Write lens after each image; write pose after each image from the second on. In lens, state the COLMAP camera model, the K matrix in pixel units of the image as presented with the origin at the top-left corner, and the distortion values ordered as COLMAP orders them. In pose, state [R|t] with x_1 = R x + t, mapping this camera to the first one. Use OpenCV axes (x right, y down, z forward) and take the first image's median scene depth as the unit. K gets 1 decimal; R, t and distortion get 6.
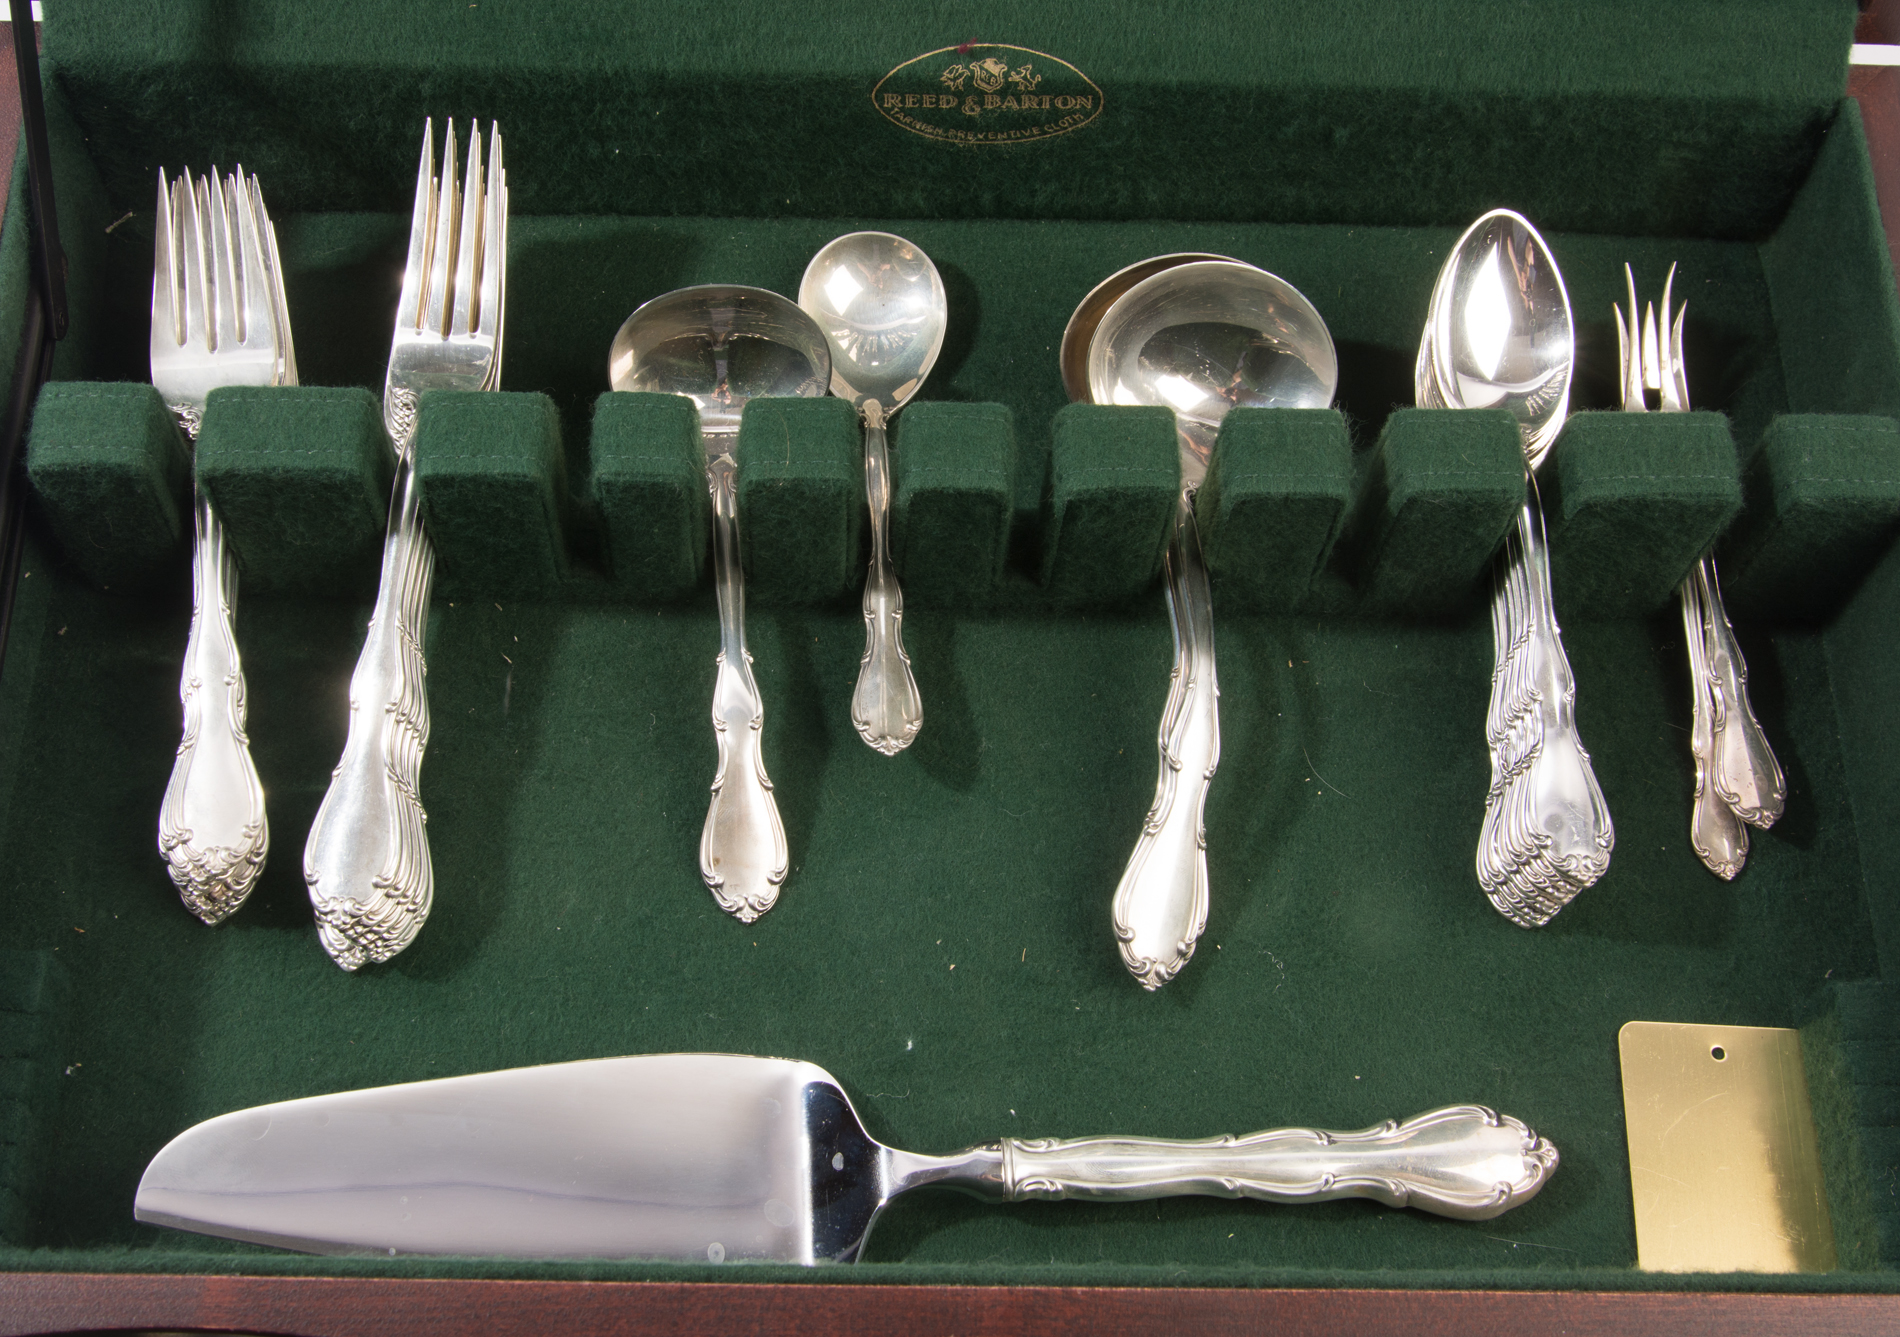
lens RADIAL K [[2519.5, 0, 896.4], [0, 2519.5, 635.7], [0, 0, 1]] dist [-0.032605, 0.000000]
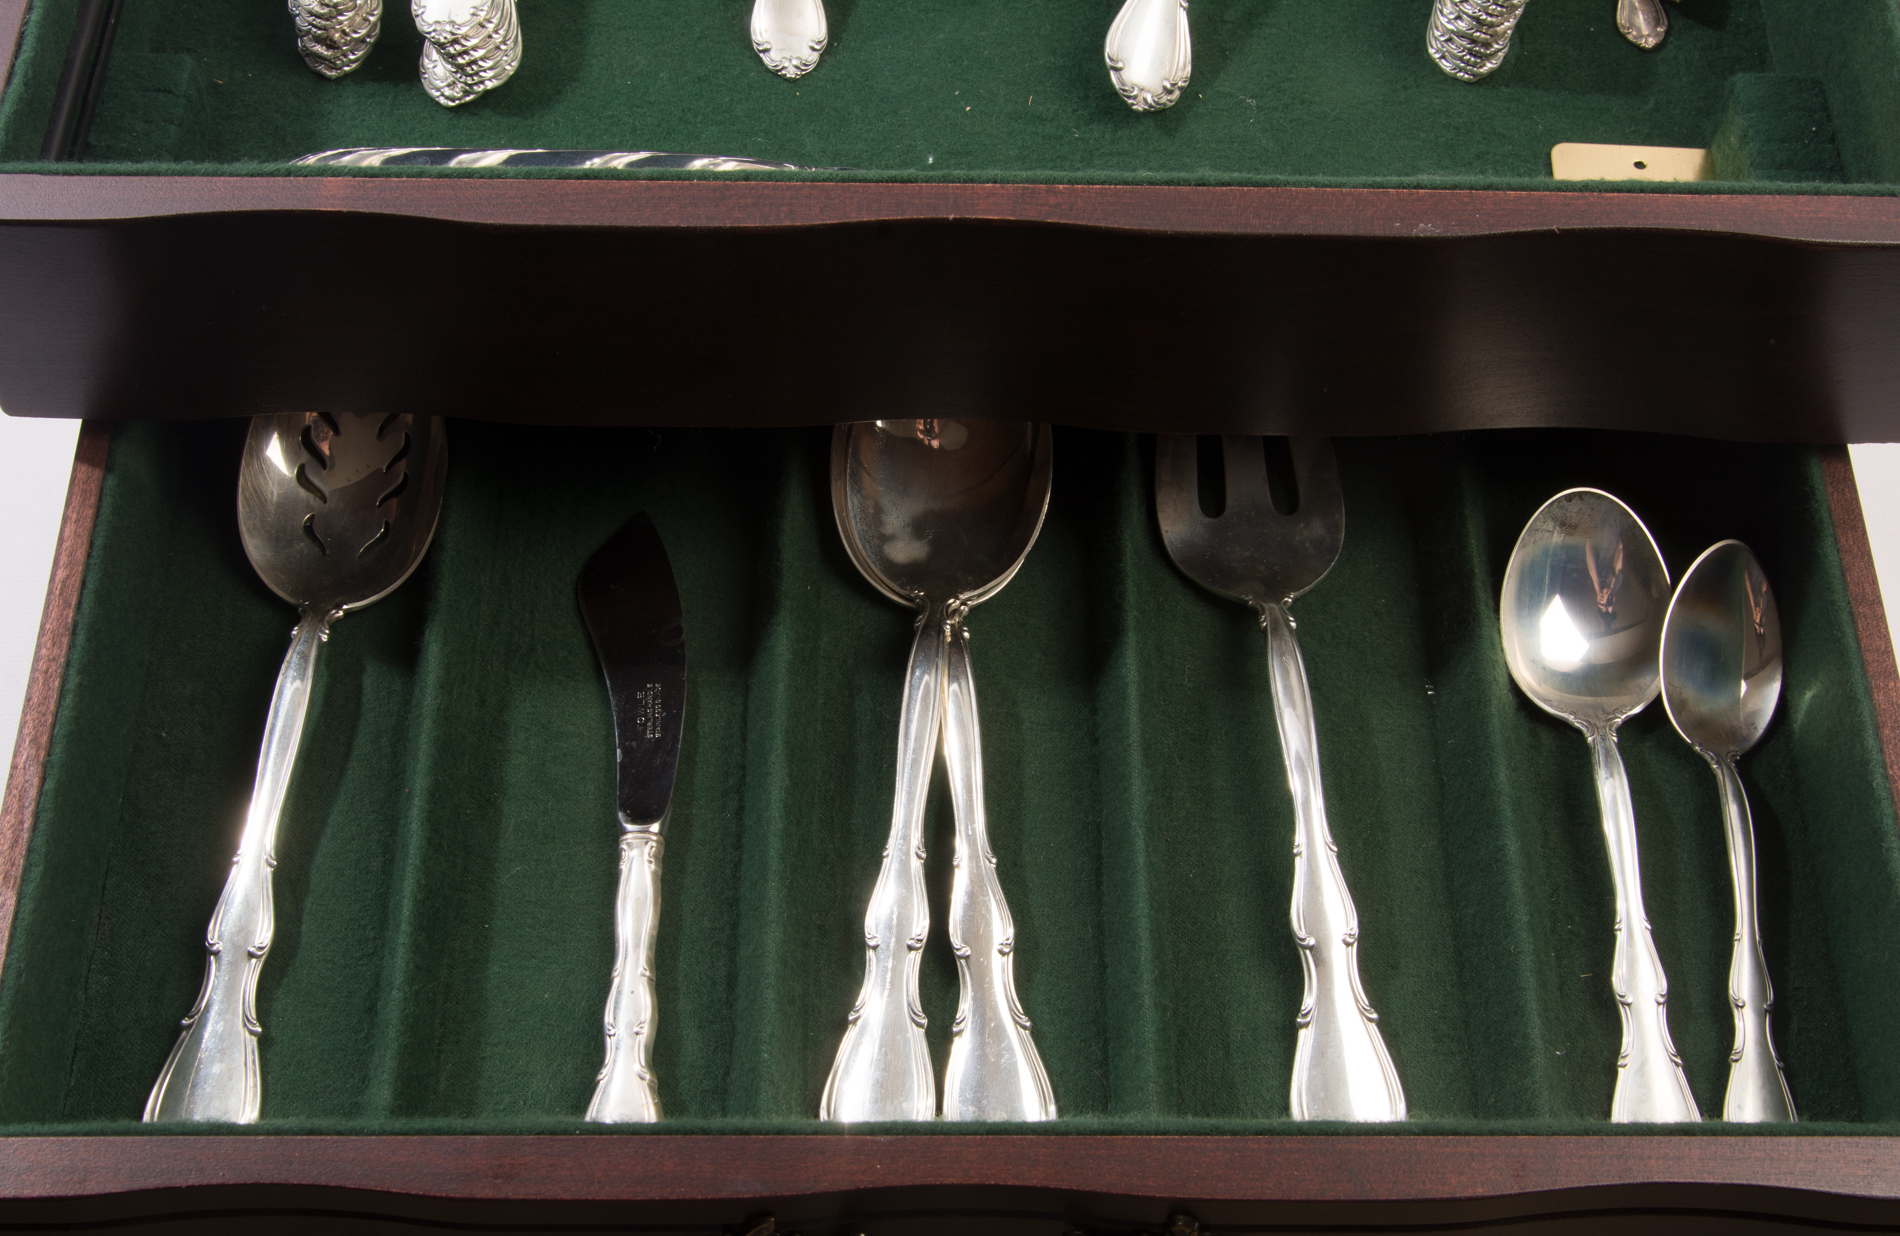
lens RADIAL K [[2597.8, 0, 929.4], [0, 2597.8, 623.4], [0, 0, 1]] dist [-0.014895, 0.000000]
pose [[0.999519, -0.005821, -0.030455, 0.038542], [0.002019, 0.992356, -0.123393, 0.501815], [0.030941, 0.123272, 0.991890, -0.148495]]
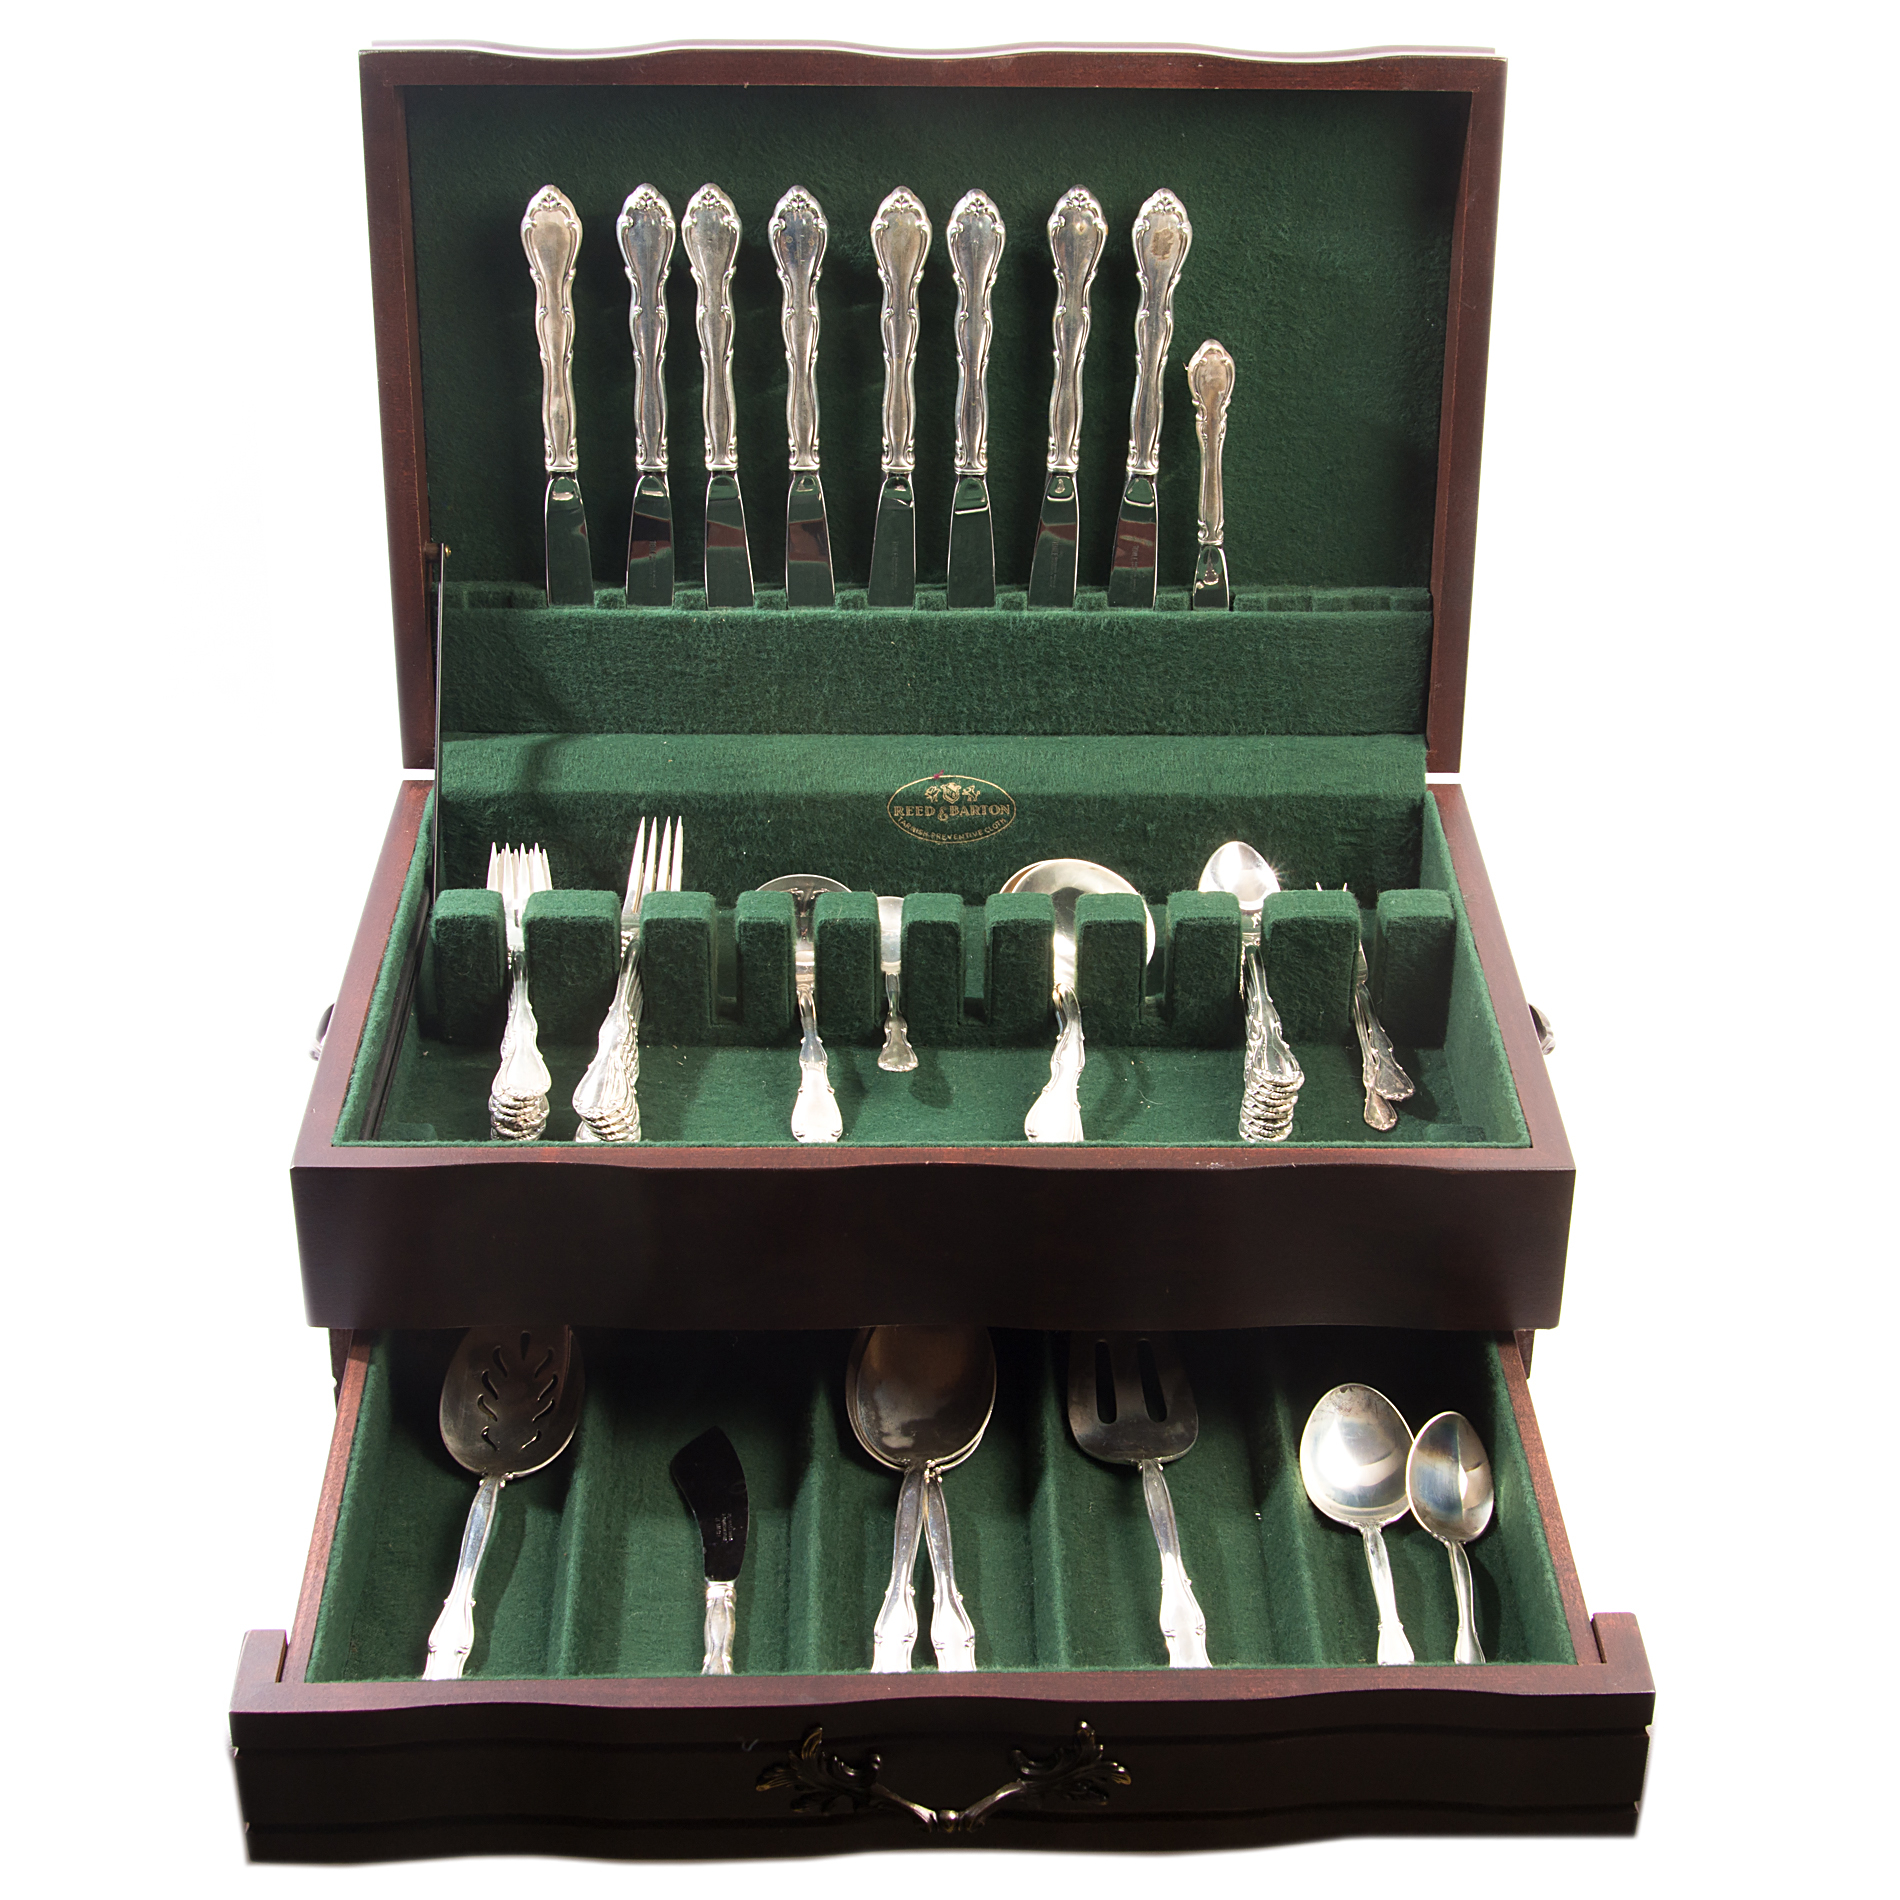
lens RADIAL K [[3601.0, 0, 959.2], [0, 3601.0, 950.7], [0, 0, 1]] dist [-0.032389, 0.000000]
pose [[0.999697, -0.024597, 0.000353, 0.040077], [0.020405, 0.821132, -0.570373, 1.405081], [0.013739, 0.570207, 0.821386, -1.113148]]
